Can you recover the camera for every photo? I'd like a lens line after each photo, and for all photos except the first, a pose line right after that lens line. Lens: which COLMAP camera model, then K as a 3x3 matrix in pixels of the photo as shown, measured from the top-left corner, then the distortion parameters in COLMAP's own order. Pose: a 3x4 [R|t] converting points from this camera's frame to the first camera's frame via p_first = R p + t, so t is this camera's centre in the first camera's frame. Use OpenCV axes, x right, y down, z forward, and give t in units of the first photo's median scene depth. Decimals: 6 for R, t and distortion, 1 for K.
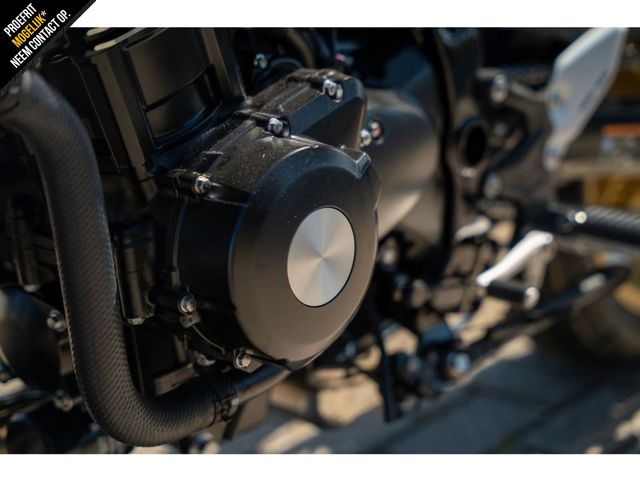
lens RADIAL K [[1281.4, 0, 320.4], [0, 1281.4, 240.4], [0, 0, 1]] dist [0.456453, 0.000000]
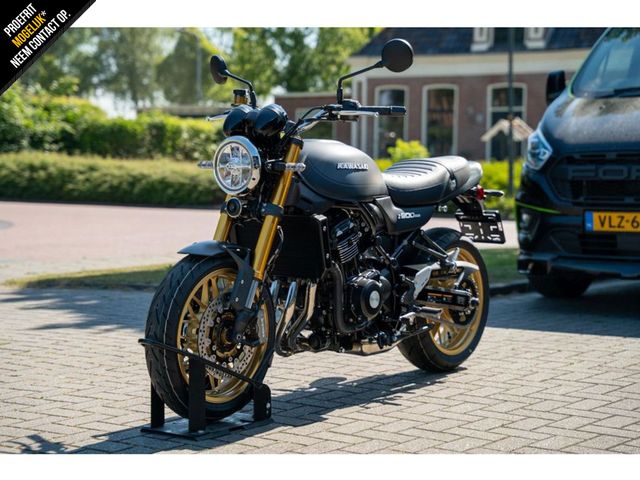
lens RADIAL K [[1281.4, 0, 320.4], [0, 1281.4, 239.4], [0, 0, 1]] dist [0.456453, 0.000000]
pose [[0.995077, 0.023894, 0.096185, -0.577279], [-0.003409, 0.978179, -0.207734, 0.677881], [-0.099050, 0.206383, 0.973445, -3.317096]]
